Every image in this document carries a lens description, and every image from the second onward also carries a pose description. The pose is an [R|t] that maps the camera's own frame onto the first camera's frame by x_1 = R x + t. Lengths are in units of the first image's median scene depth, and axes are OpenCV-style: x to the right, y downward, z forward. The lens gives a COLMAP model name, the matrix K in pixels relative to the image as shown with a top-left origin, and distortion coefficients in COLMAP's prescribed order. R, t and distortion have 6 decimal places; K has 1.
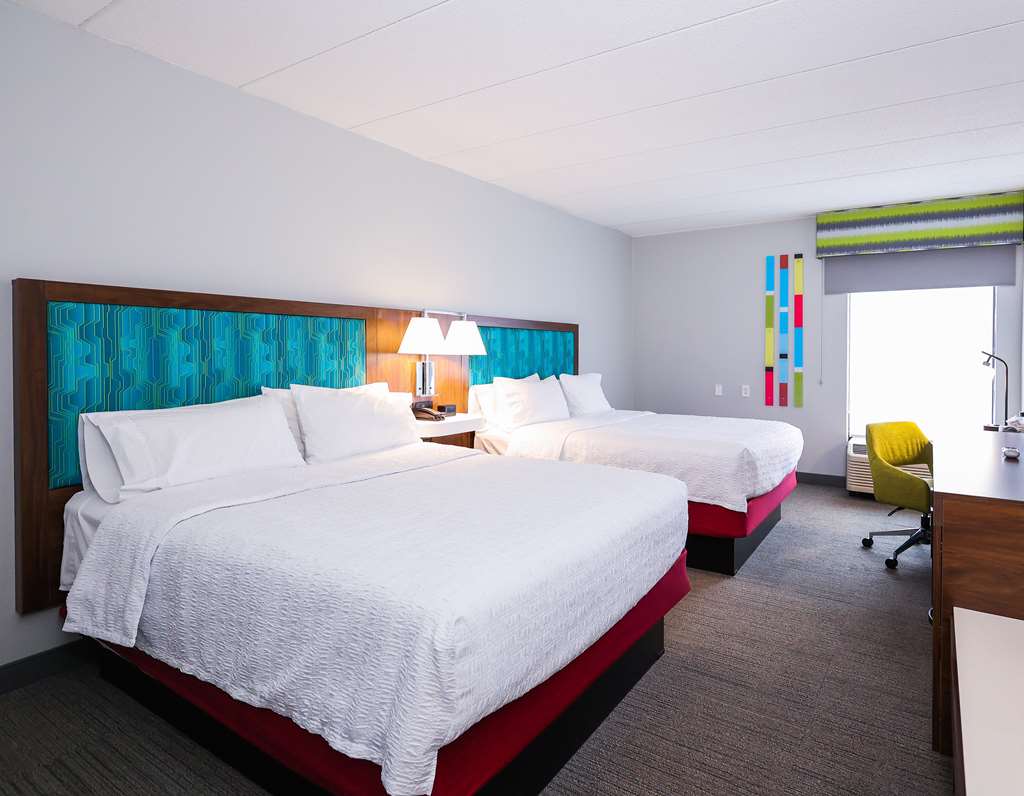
lens RADIAL K [[587.5, 0, 516.1], [0, 587.5, 379.7], [0, 0, 1]] dist [-0.000575, 0.000895]
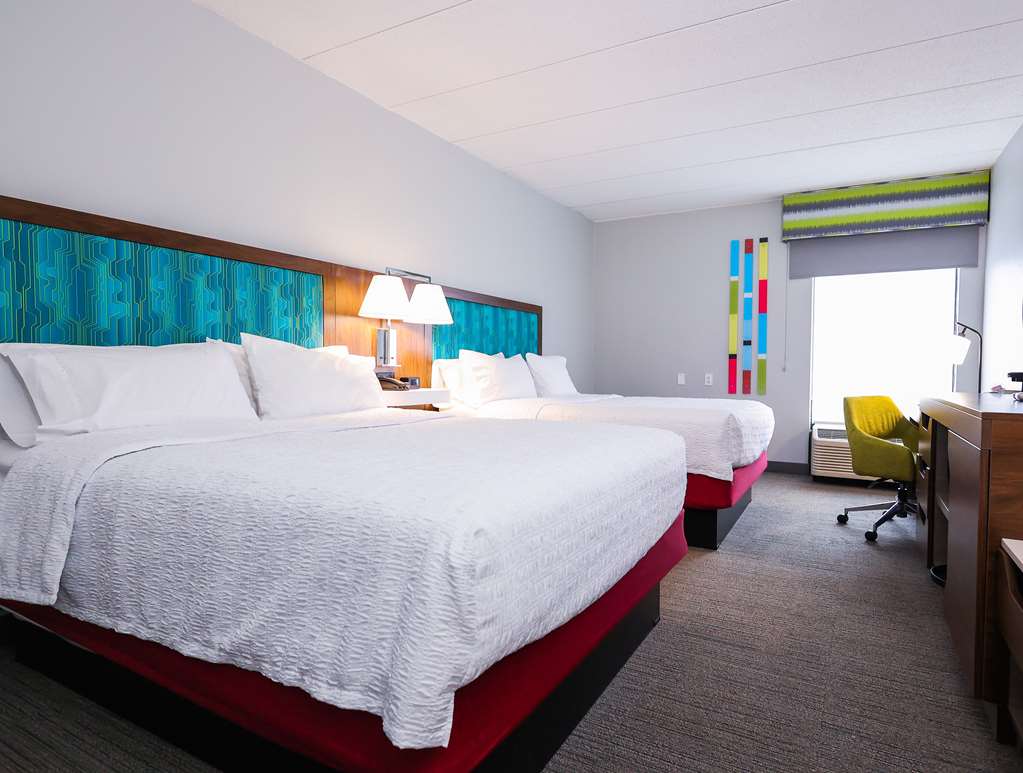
lens RADIAL K [[603.3, 0, 511.5], [0, 603.3, 386.5], [0, 0, 1]] dist [0.001368, -0.000326]
pose [[0.997668, -0.001602, 0.068240, -0.042669], [0.000488, 0.999867, 0.016332, 0.077880], [-0.068257, -0.016260, 0.997535, 0.070974]]
